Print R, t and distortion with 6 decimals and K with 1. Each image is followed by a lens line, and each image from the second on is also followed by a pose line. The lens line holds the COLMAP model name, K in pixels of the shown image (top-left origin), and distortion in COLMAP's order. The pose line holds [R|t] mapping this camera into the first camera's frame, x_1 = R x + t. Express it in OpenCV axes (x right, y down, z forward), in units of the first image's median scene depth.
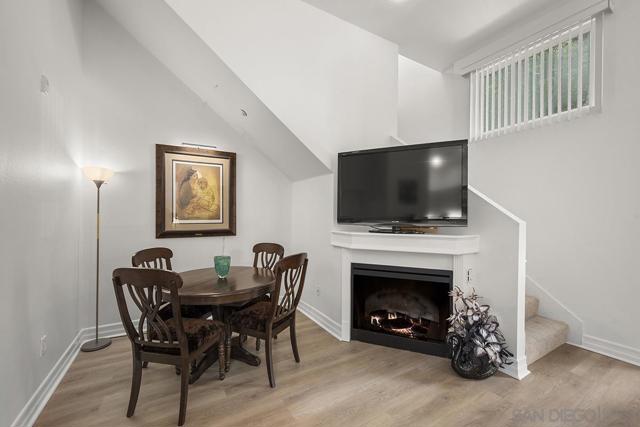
lens RADIAL K [[260.6, 0, 315.2], [0, 260.6, 216.1], [0, 0, 1]] dist [0.001257, 0.000318]
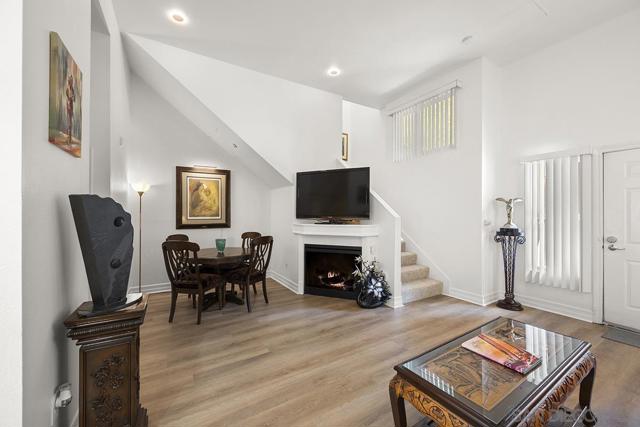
lens RADIAL K [[258.4, 0, 318.4], [0, 258.4, 211.9], [0, 0, 1]] dist [0.004431, -0.001098]
pose [[0.999868, -0.004607, 0.015584, 0.197853], [0.004737, 0.999955, -0.008265, 0.001973], [-0.015545, 0.008338, 0.999844, -0.538945]]
